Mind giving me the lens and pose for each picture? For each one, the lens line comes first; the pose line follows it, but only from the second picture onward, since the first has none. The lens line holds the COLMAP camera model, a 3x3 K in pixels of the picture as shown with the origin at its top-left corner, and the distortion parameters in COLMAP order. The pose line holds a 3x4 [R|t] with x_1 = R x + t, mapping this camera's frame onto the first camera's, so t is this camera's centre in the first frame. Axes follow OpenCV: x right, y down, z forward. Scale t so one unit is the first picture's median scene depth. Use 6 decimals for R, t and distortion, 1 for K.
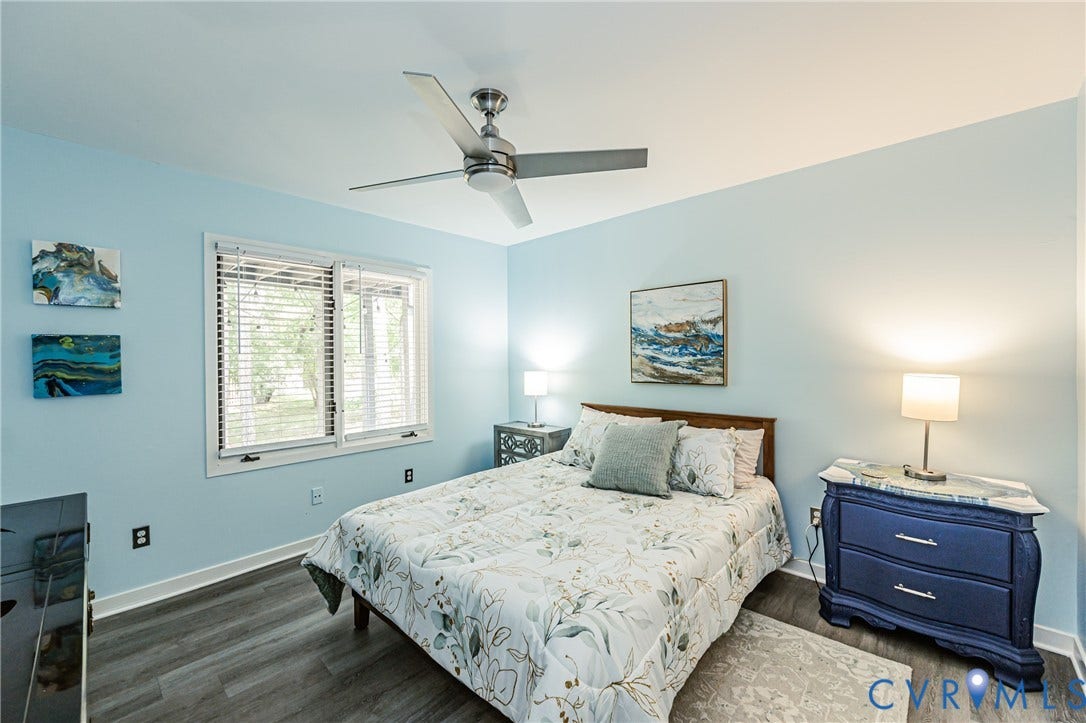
lens RADIAL K [[430.5, 0, 535.6], [0, 430.5, 357.1], [0, 0, 1]] dist [0.000444, -0.000185]
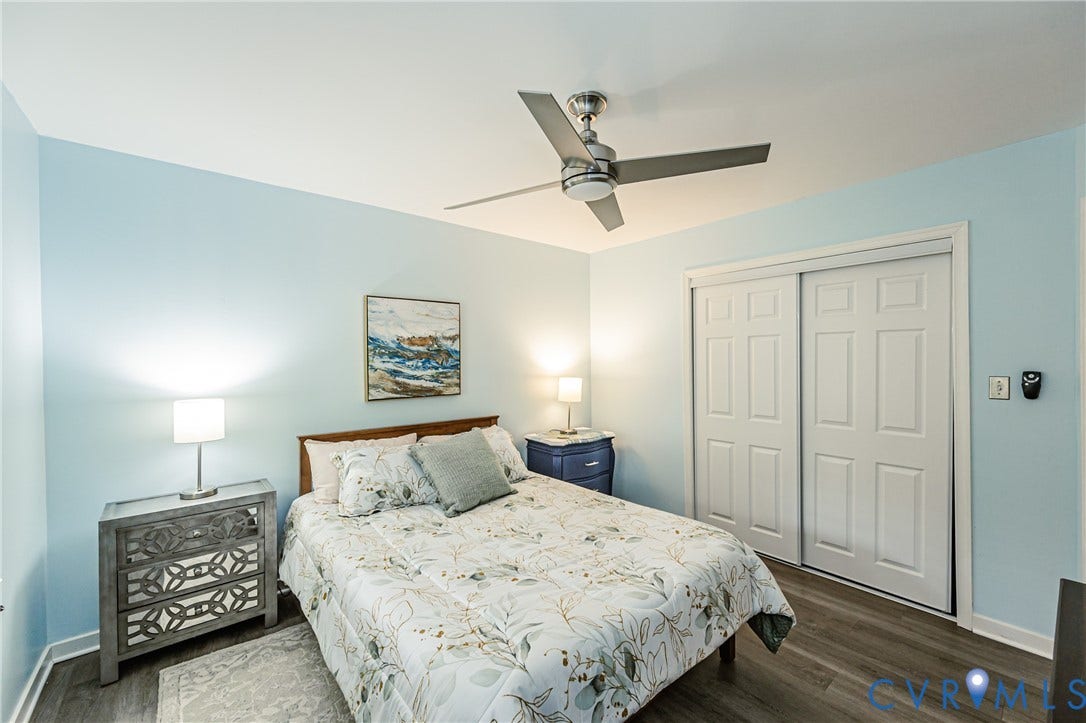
lens RADIAL K [[430.5, 0, 535.6], [0, 430.5, 357.1], [0, 0, 1]] dist [0.000444, -0.000185]
pose [[0.139321, 0.015602, 0.990124, -0.640658], [0.007893, 0.999827, -0.016865, -0.012484], [-0.990216, 0.010165, 0.139174, 0.596372]]
